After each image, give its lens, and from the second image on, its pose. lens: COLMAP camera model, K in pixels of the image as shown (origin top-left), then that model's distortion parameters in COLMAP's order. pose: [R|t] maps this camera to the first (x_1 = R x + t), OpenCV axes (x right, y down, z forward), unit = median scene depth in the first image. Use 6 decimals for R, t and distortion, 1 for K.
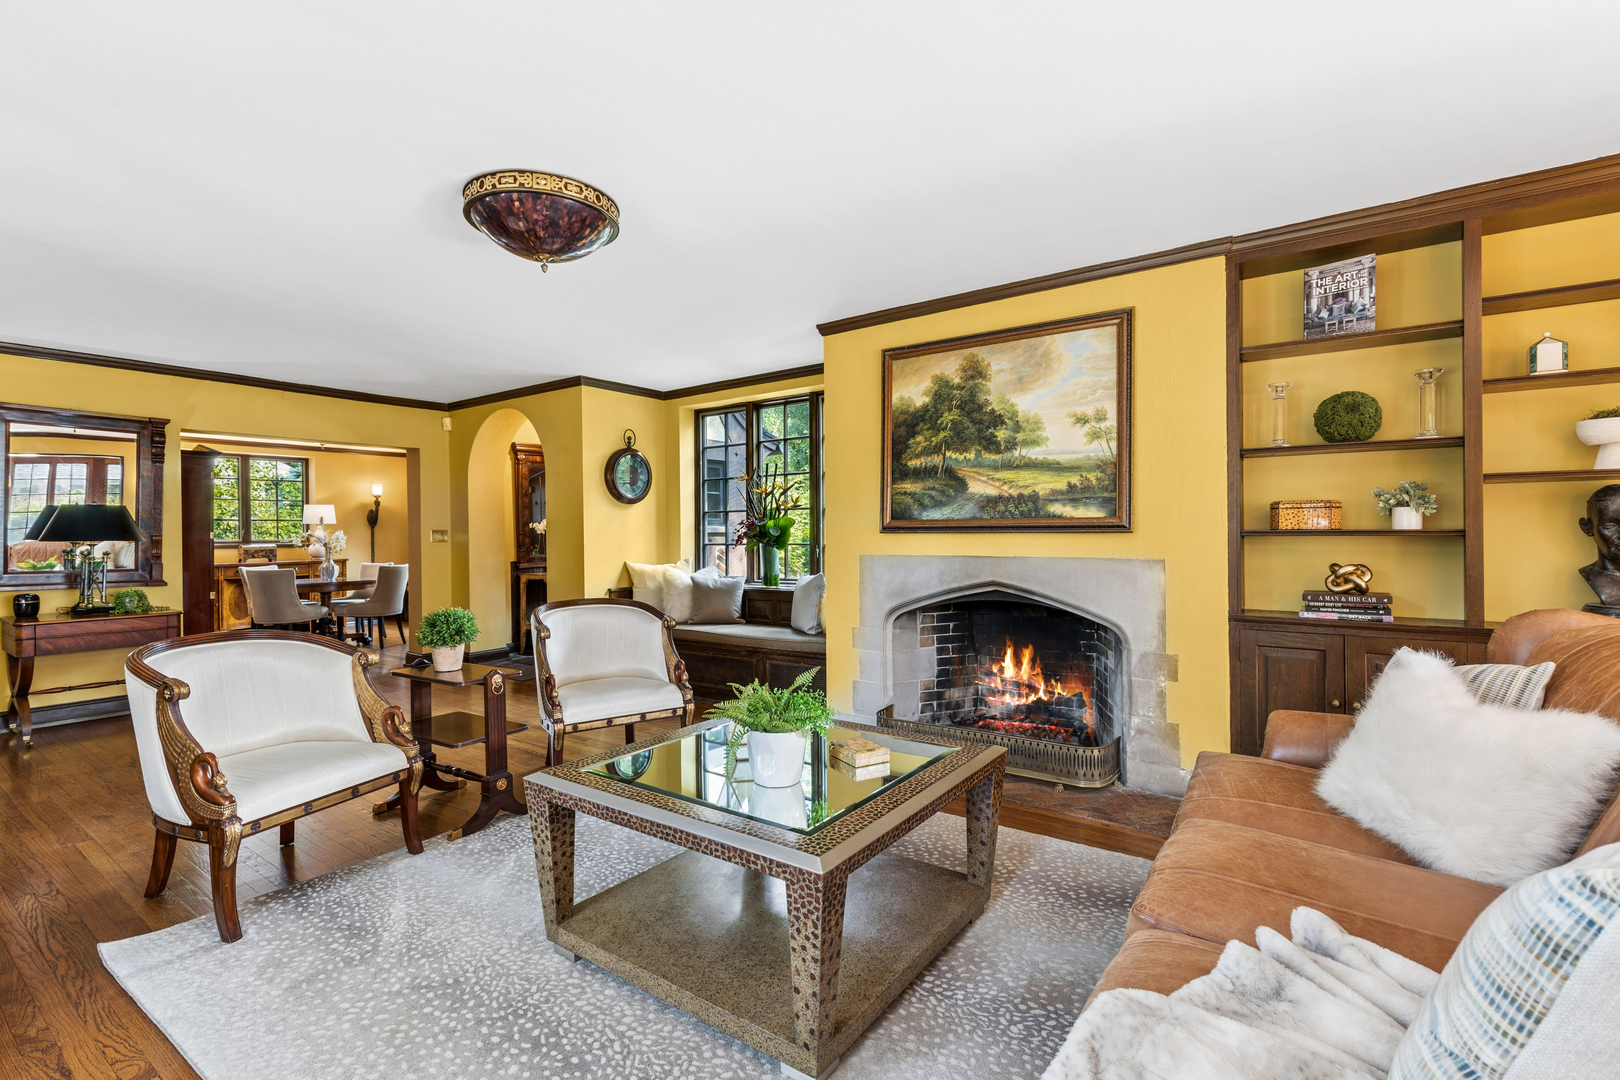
lens RADIAL K [[739.8, 0, 809.2], [0, 739.8, 534.2], [0, 0, 1]] dist [-0.004988, -0.000914]
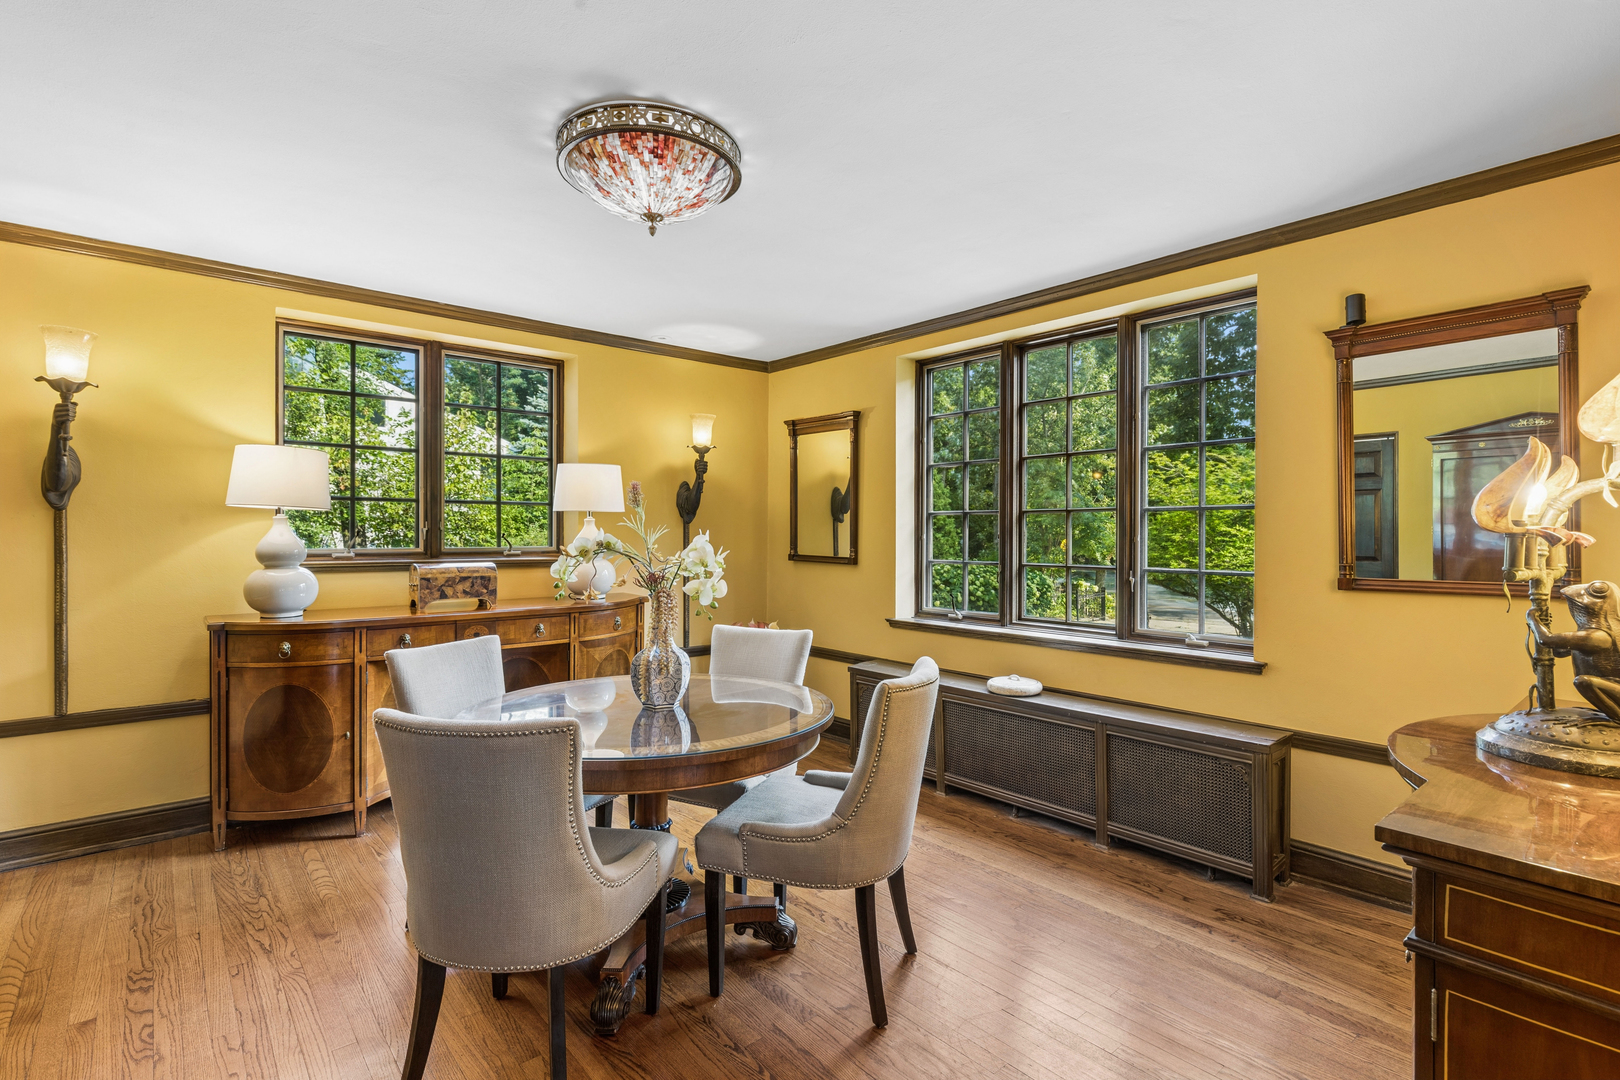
lens RADIAL K [[776.8, 0, 810.7], [0, 776.8, 529.9], [0, 0, 1]] dist [0.004281, 0.000057]
pose [[0.972136, 0.012503, -0.234082, -0.639016], [-0.013461, 0.999906, -0.002496, -0.005603], [0.234029, 0.005577, 0.972214, 0.878282]]
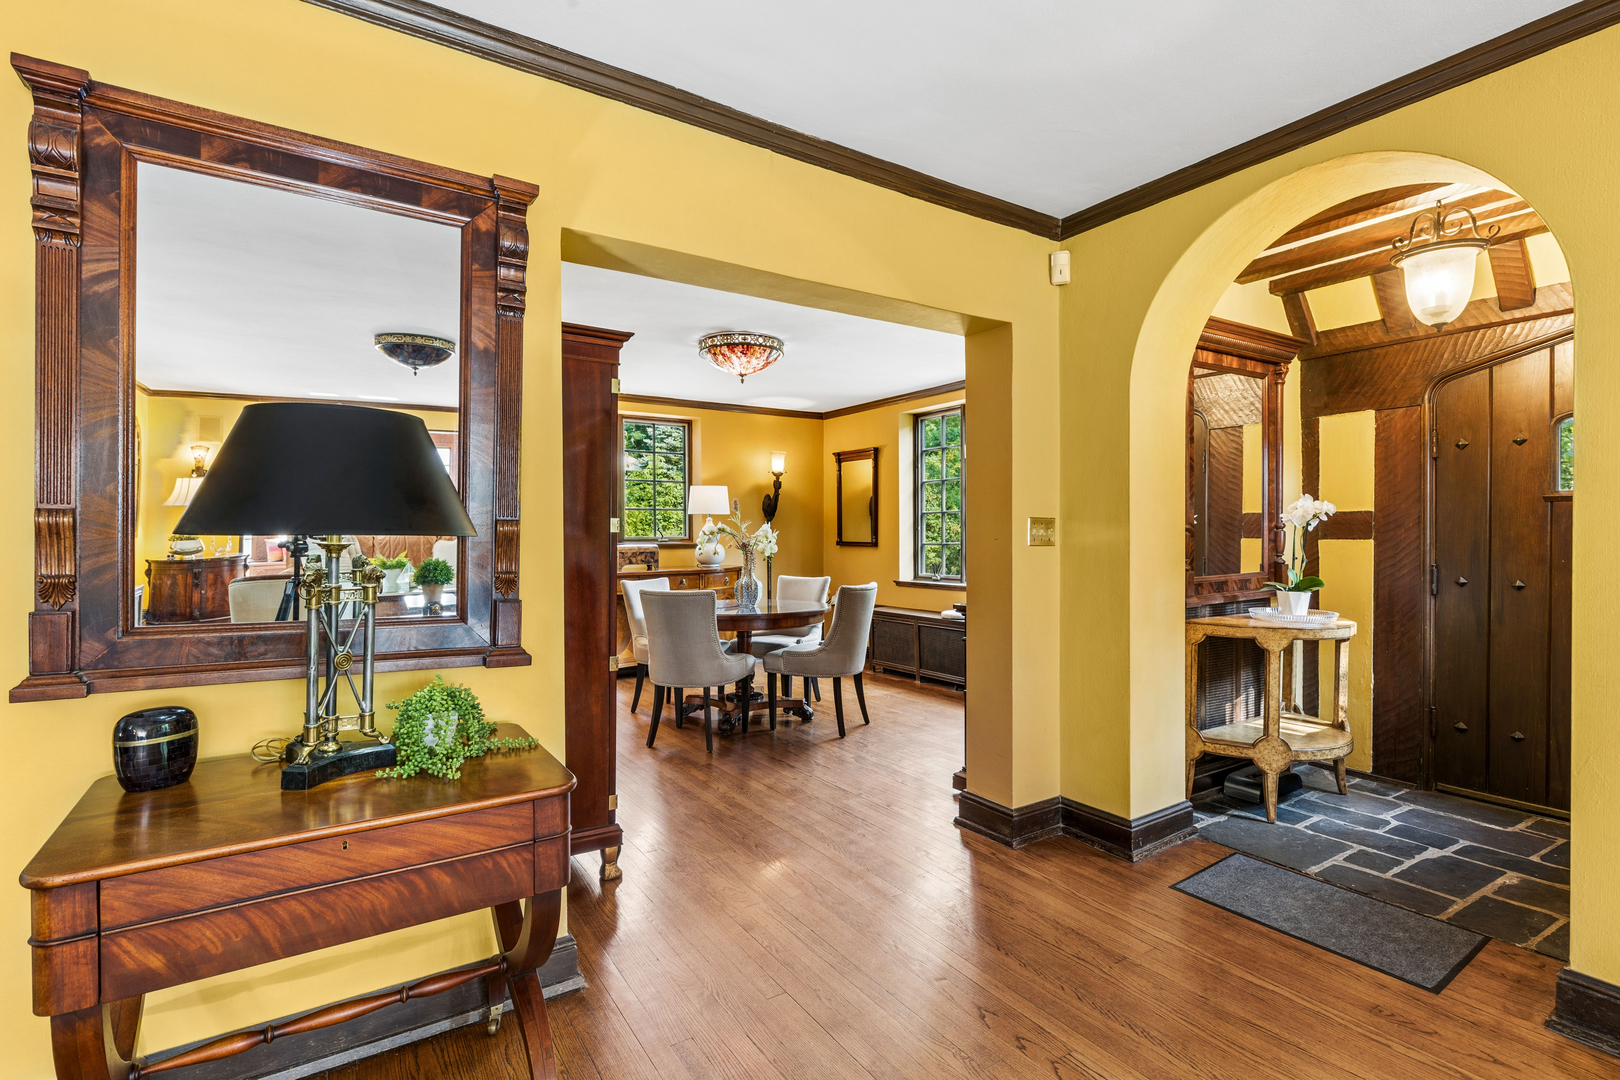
lens RADIAL K [[776.8, 0, 813.6], [0, 776.8, 537.8], [0, 0, 1]] dist [0.004281, 0.000057]
pose [[0.935587, 0.005825, -0.353048, -0.465749], [-0.003916, 0.999974, 0.006122, 0.004642], [0.353074, -0.004345, 0.935585, 0.530920]]
